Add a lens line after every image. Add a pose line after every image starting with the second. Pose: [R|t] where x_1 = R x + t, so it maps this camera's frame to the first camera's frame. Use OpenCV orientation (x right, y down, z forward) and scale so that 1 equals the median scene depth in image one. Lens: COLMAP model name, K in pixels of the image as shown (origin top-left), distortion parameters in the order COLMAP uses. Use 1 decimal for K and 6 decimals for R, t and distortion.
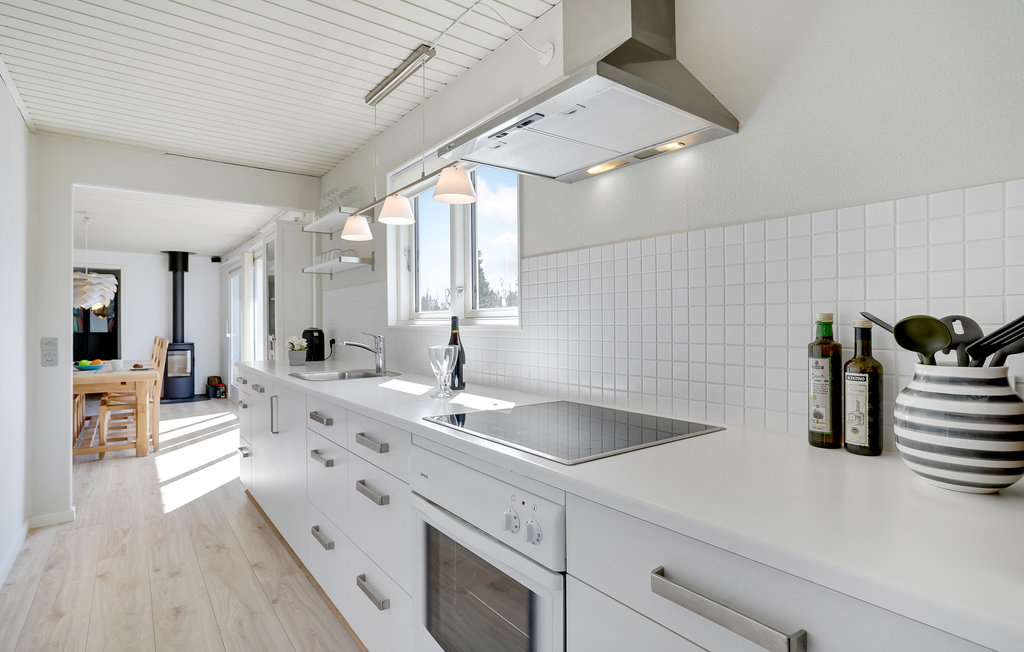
lens RADIAL K [[526.1, 0, 523.0], [0, 526.1, 330.4], [0, 0, 1]] dist [-0.052102, 0.000267]
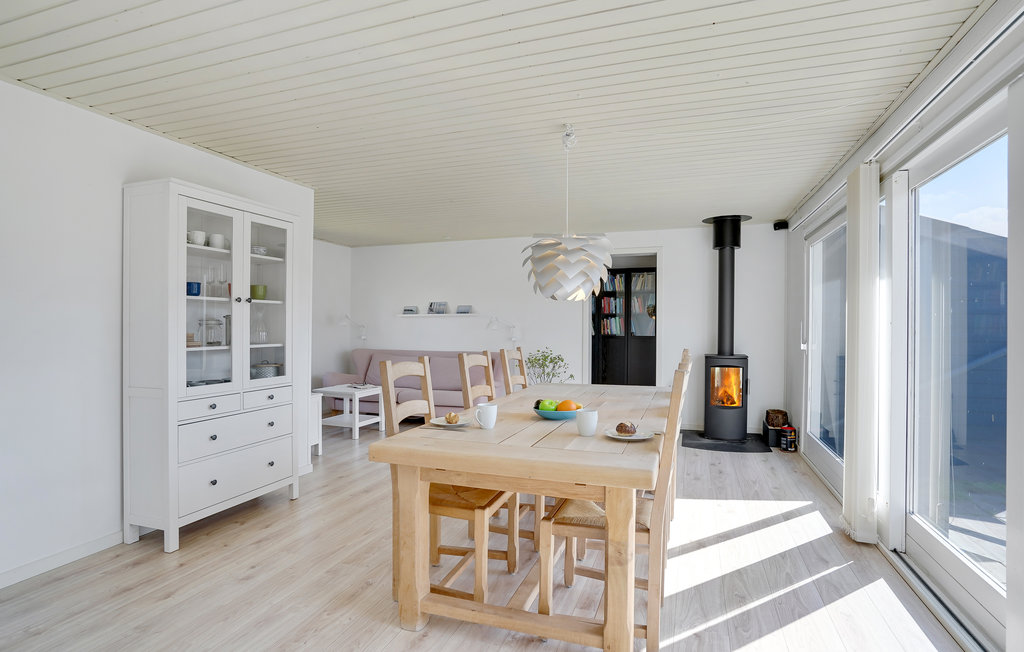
lens RADIAL K [[526.1, 0, 523.0], [0, 526.1, 330.4], [0, 0, 1]] dist [-0.052102, 0.000267]
pose [[0.564739, 0.010705, -0.825200, -0.265353], [-0.012917, 0.999908, 0.004132, -0.007108], [0.825168, 0.008326, 0.564826, 0.407625]]
